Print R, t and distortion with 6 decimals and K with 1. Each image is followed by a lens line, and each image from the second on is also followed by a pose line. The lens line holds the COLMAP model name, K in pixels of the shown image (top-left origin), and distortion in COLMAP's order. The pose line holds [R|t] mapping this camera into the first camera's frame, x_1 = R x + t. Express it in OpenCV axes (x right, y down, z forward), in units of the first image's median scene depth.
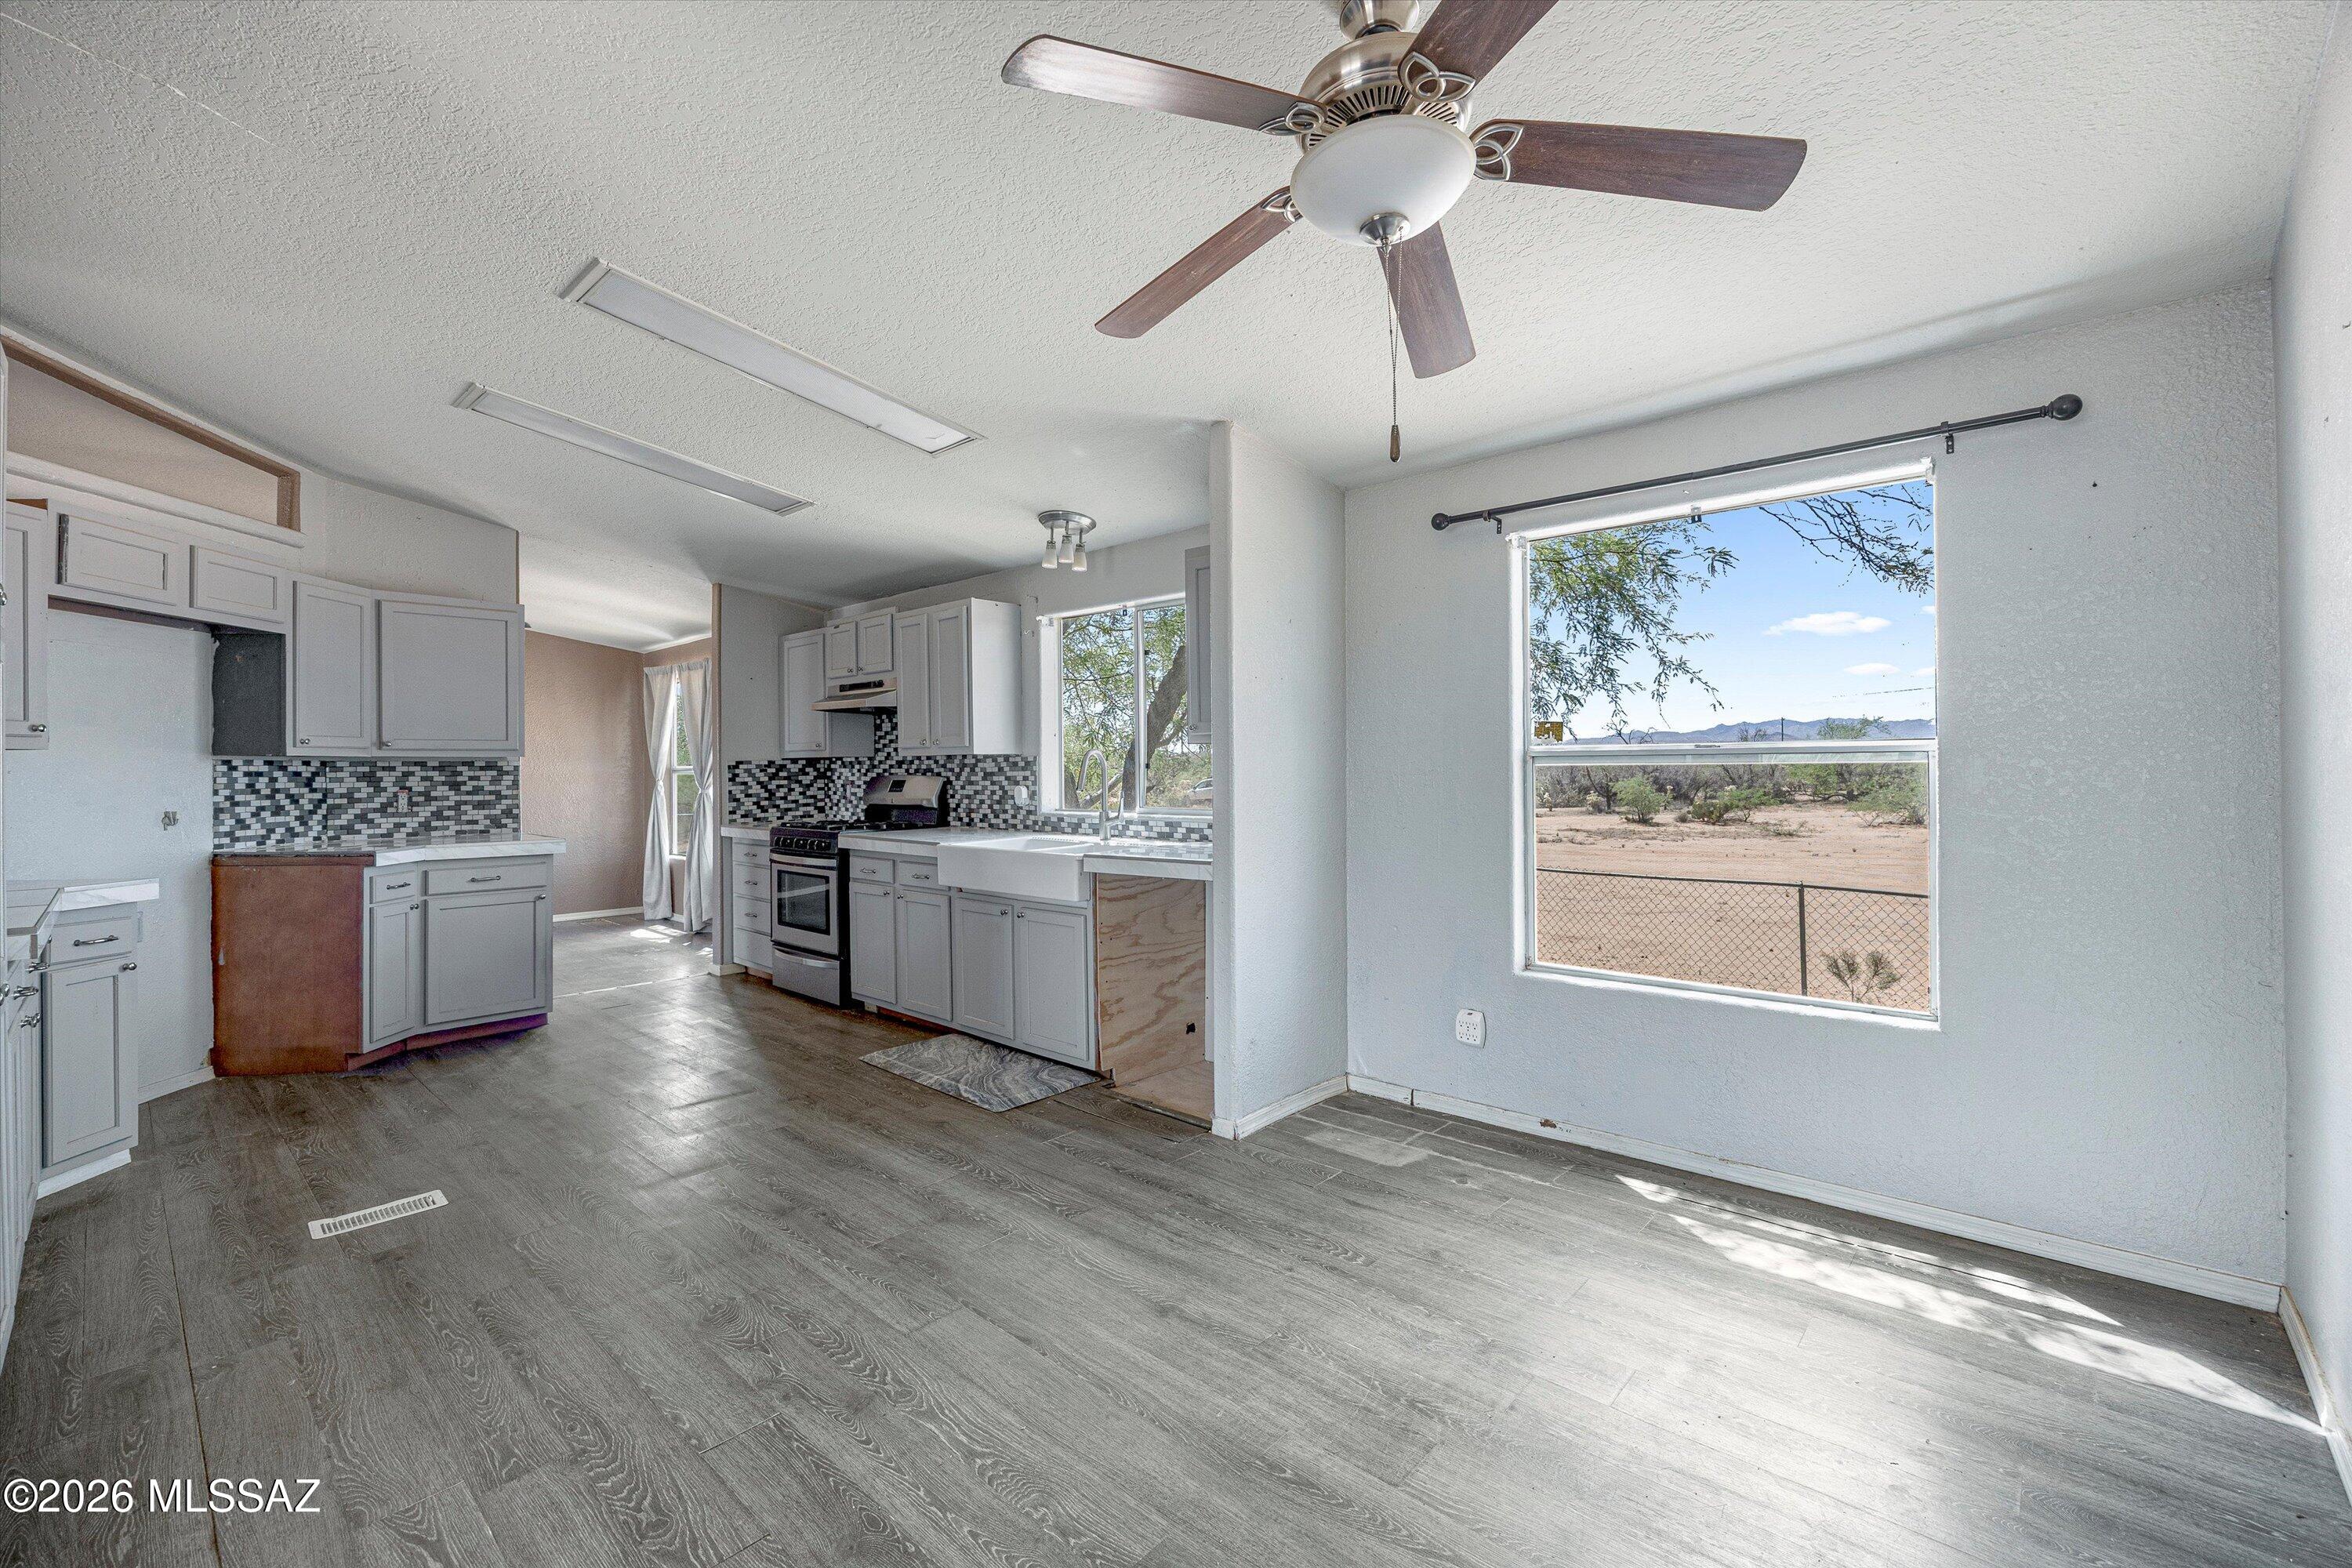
lens RADIAL K [[985.1, 0, 1195.3], [0, 985.1, 765.8], [0, 0, 1]] dist [-0.014499, -0.000124]
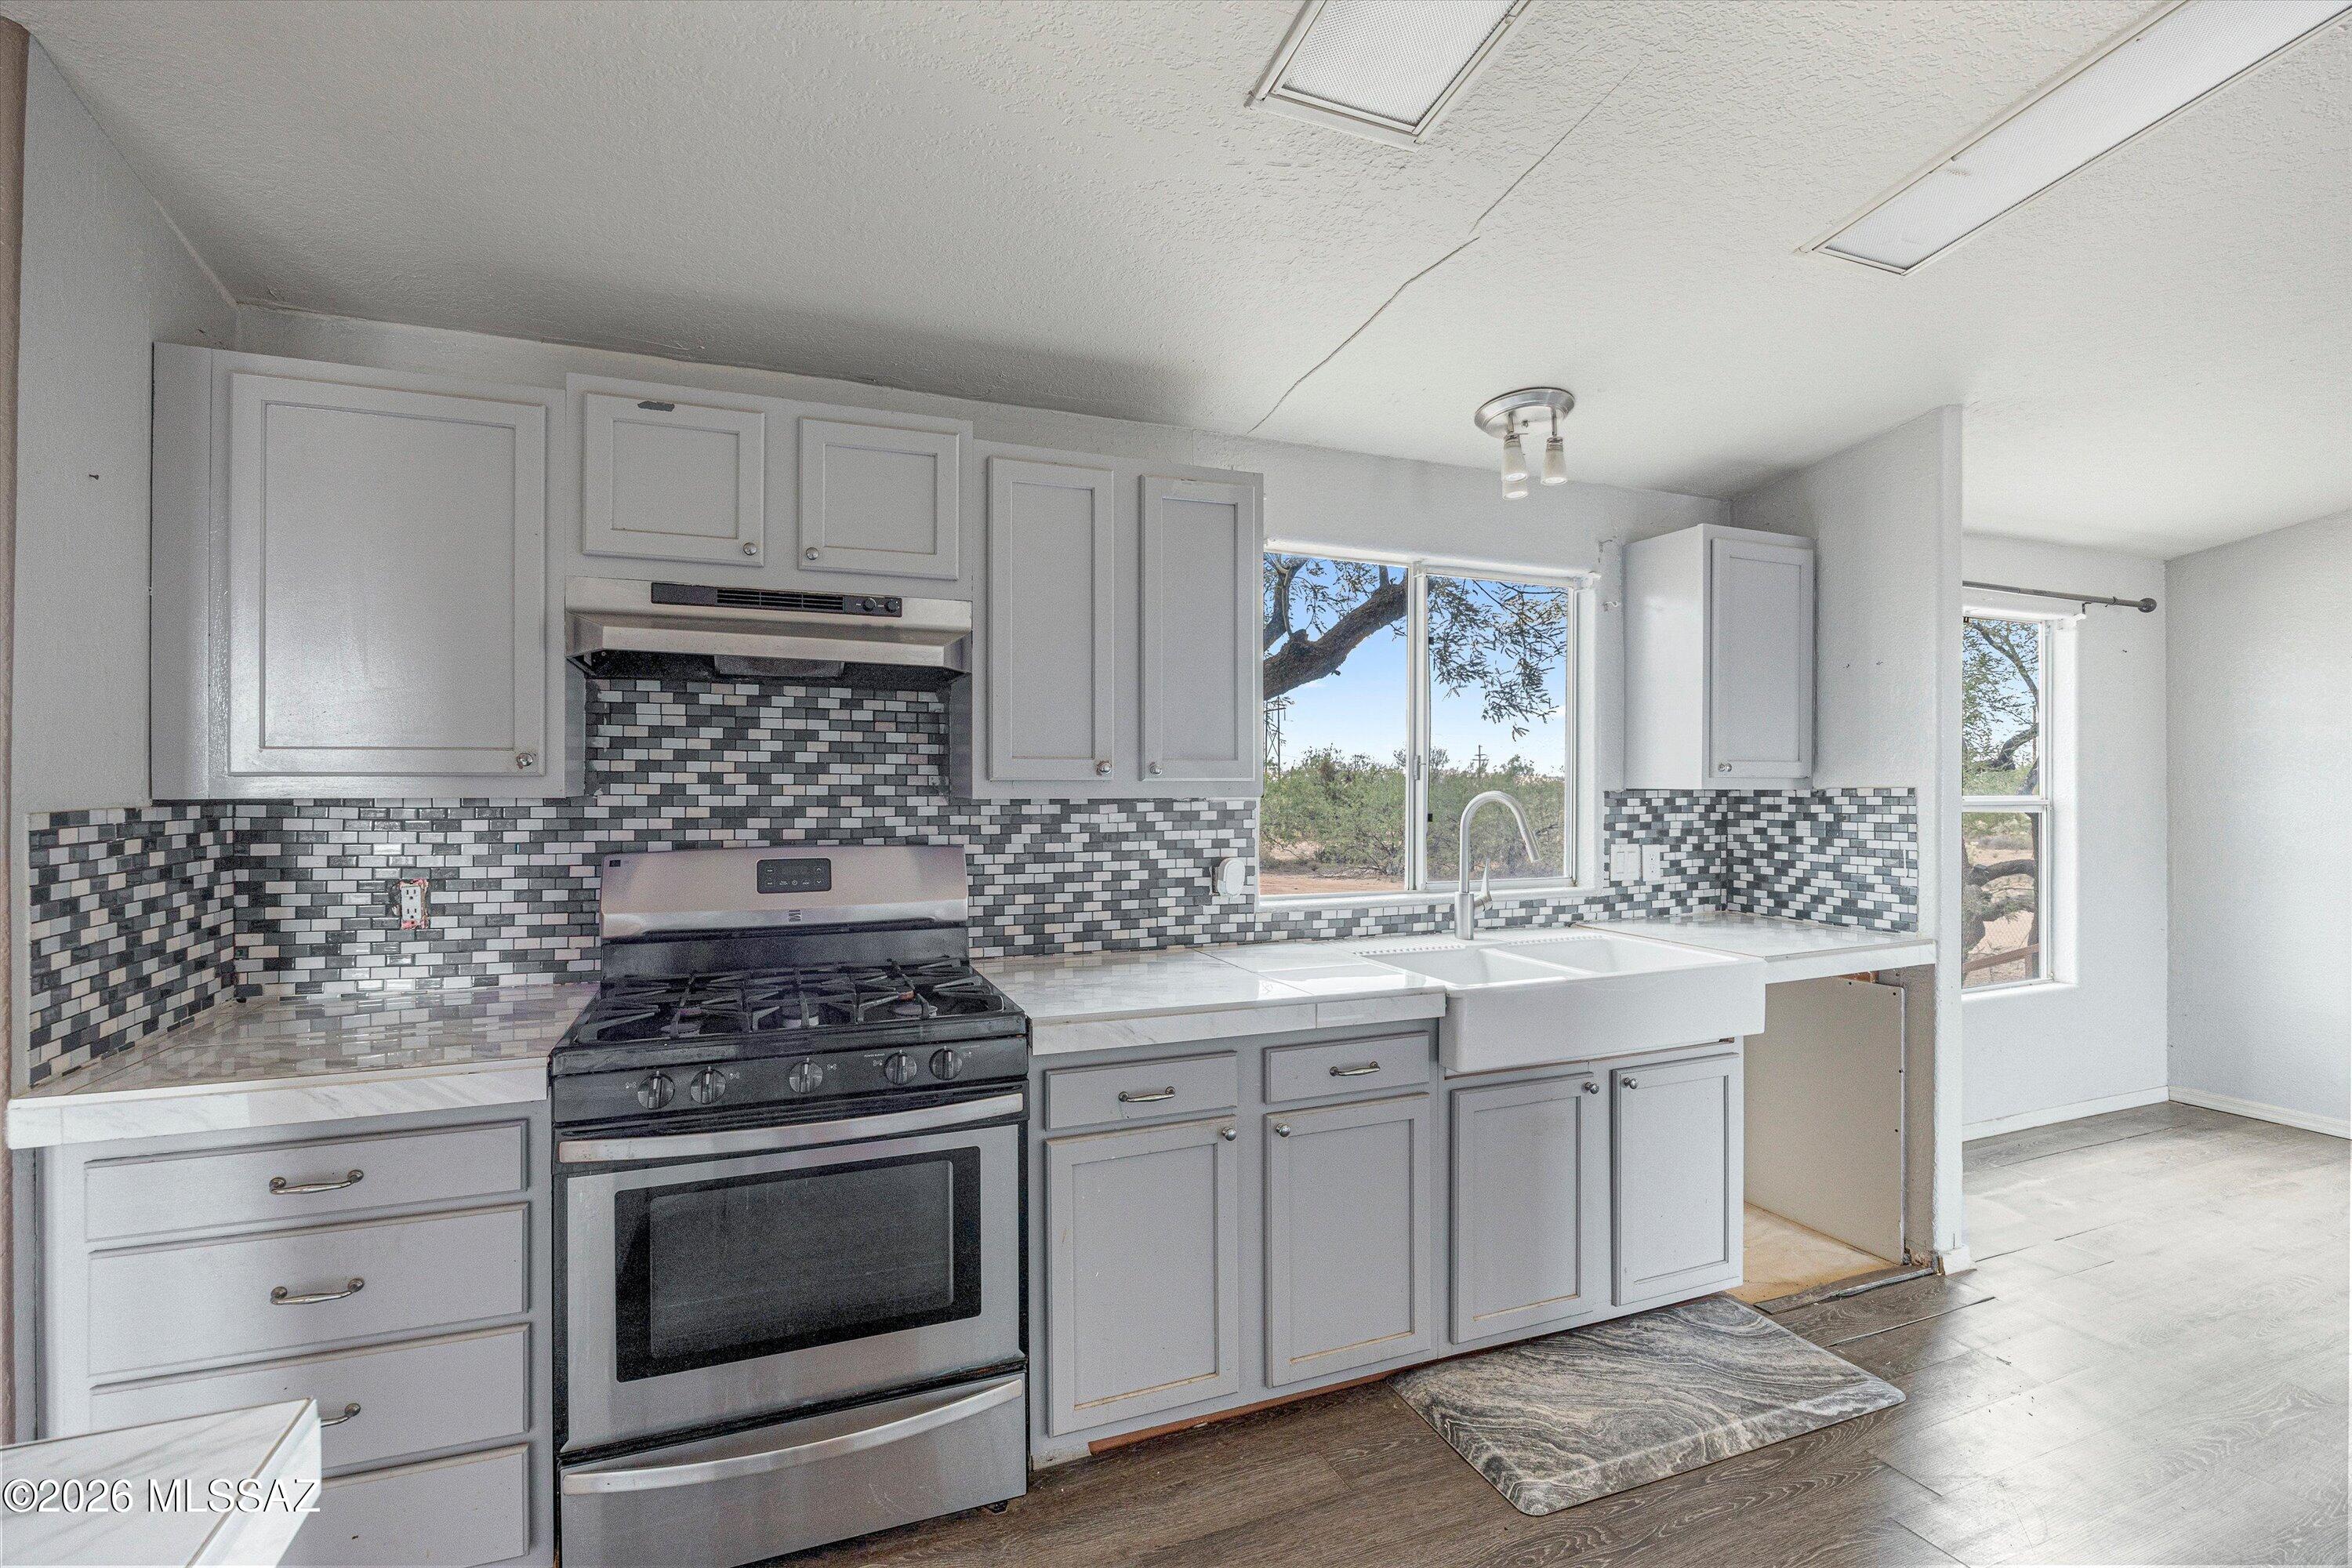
lens RADIAL K [[1065.0, 0, 1195.1], [0, 1065.0, 785.9], [0, 0, 1]] dist [-0.015025, 0.000252]
pose [[0.439238, 0.012366, 0.898286, -0.649246], [-0.002682, 0.999919, -0.012454, -0.010024], [-0.898367, 0.003061, 0.439236, 0.733572]]
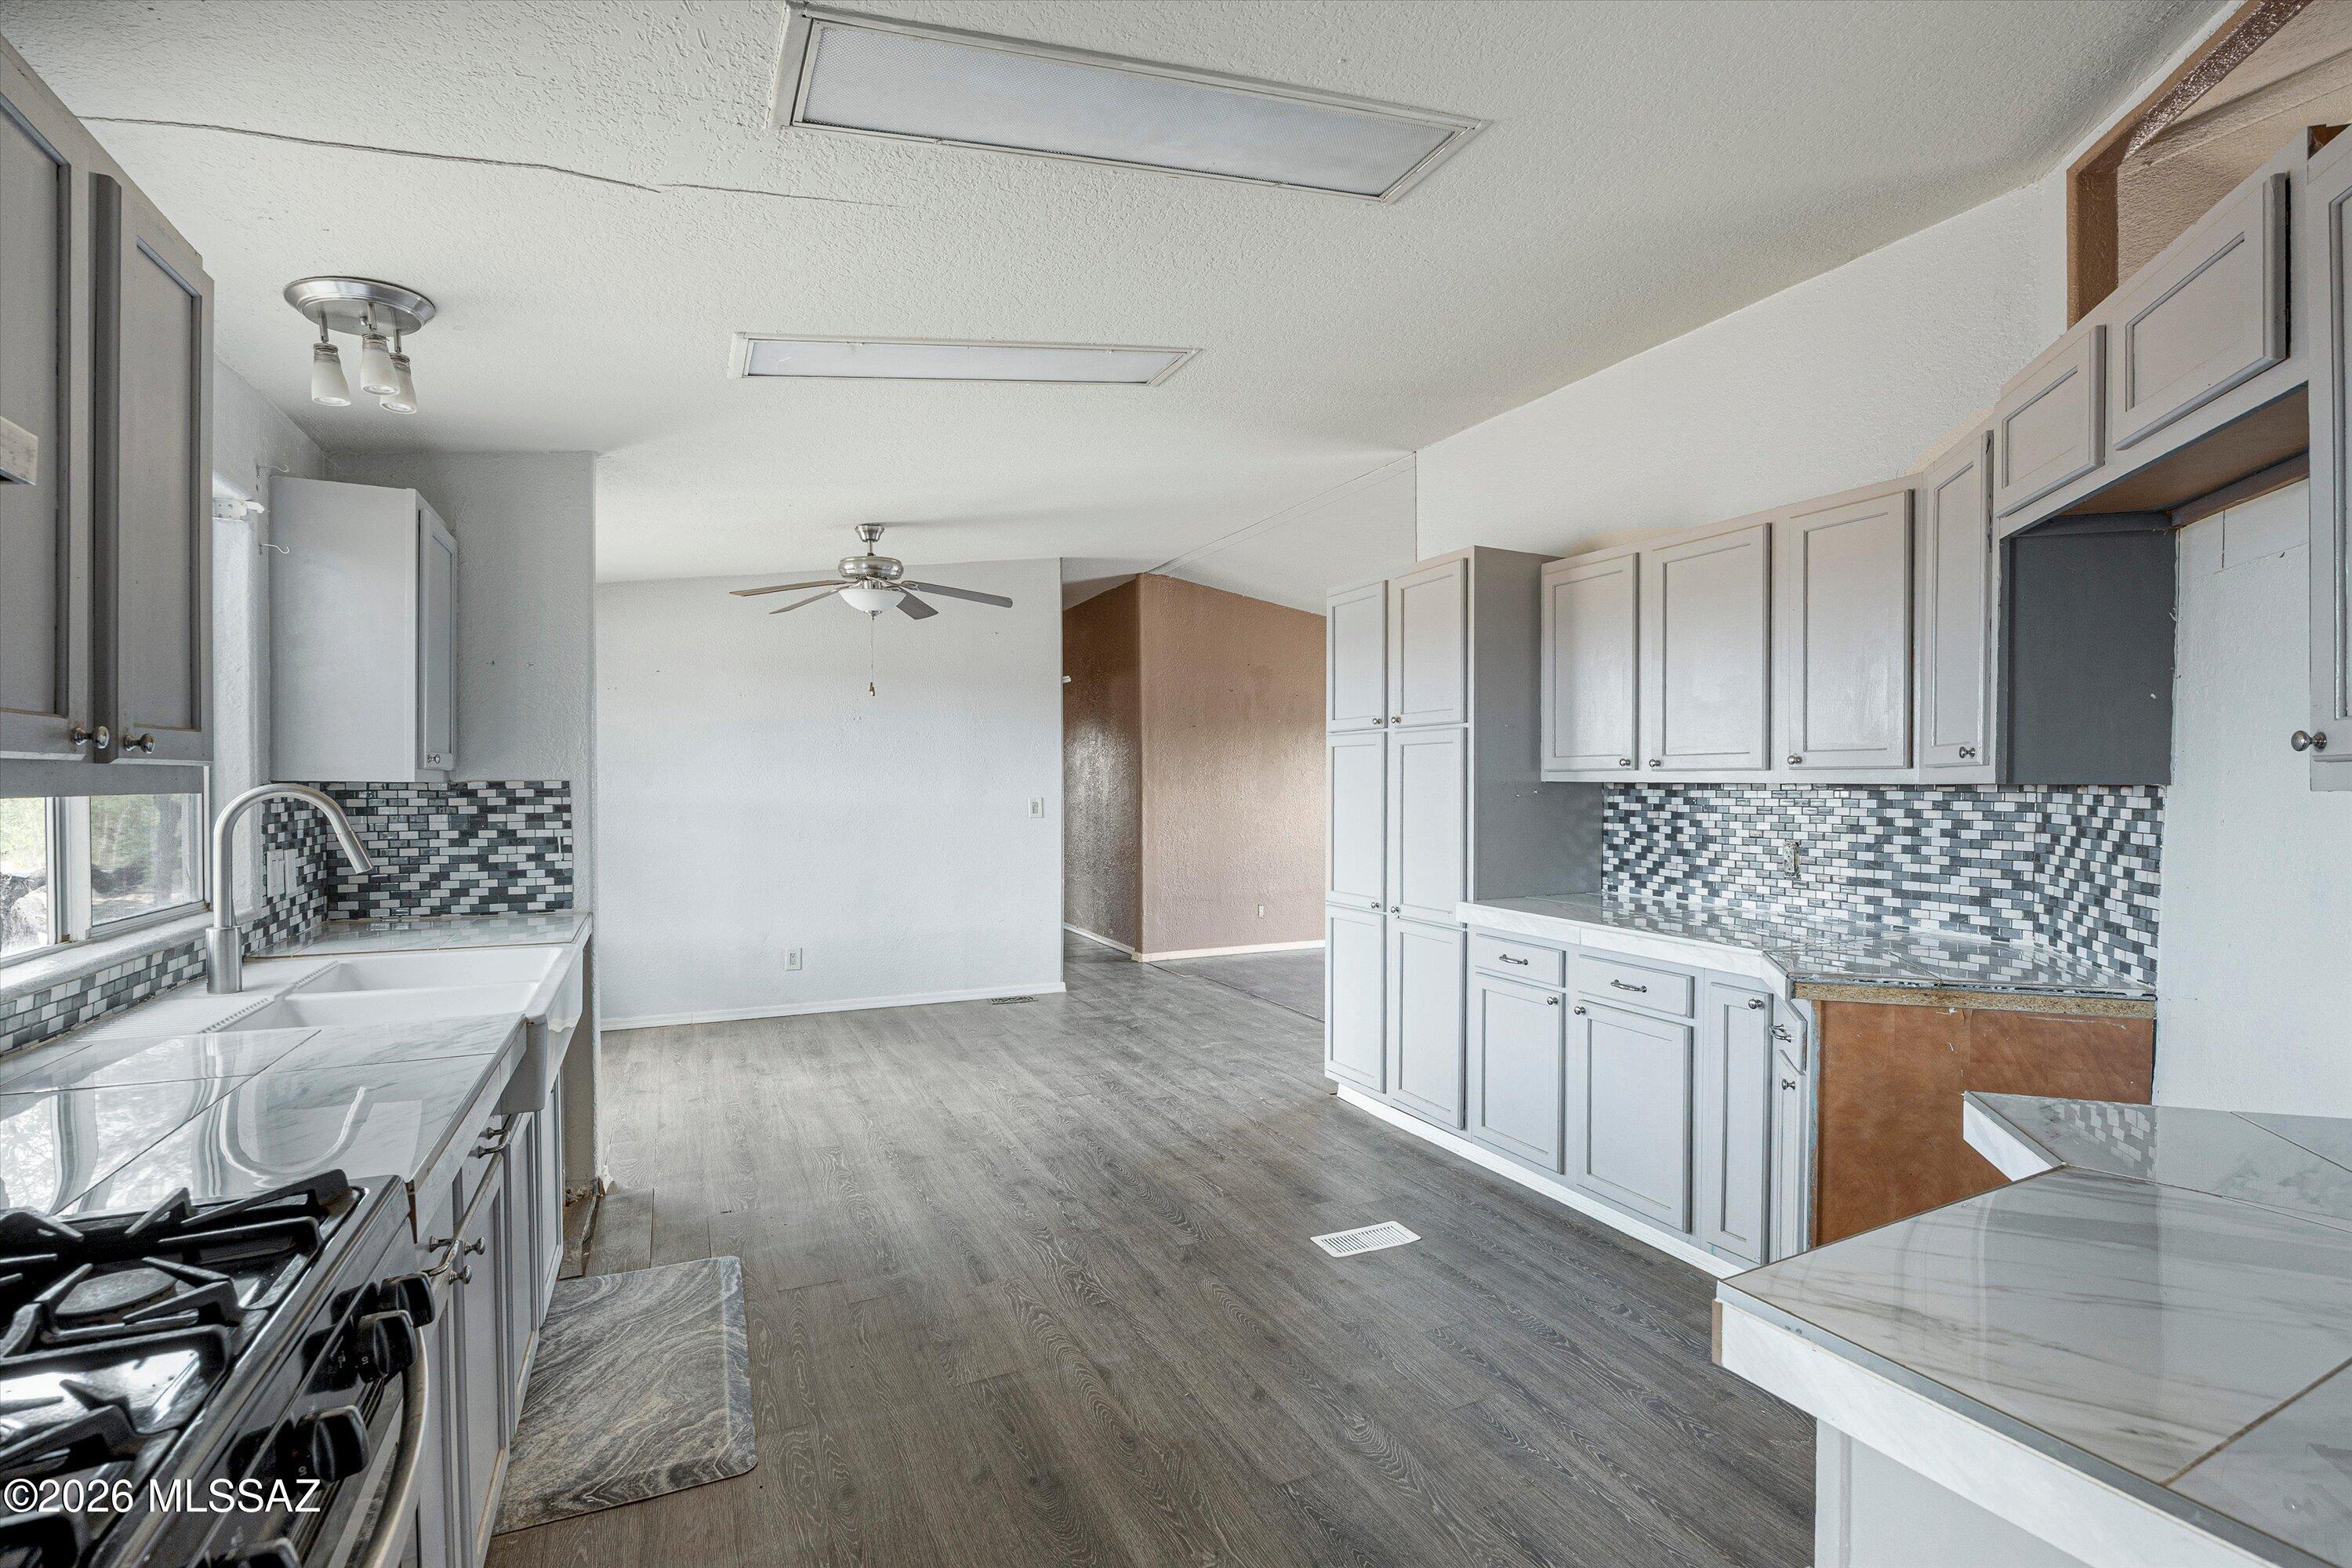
lens RADIAL K [[1065.0, 0, 1195.1], [0, 1065.0, 785.9], [0, 0, 1]] dist [-0.015025, 0.000252]
pose [[-0.925325, 0.008419, 0.379081, -0.566300], [0.009600, 0.999953, 0.001226, -0.011247], [-0.379052, 0.004774, -0.925363, 1.082596]]
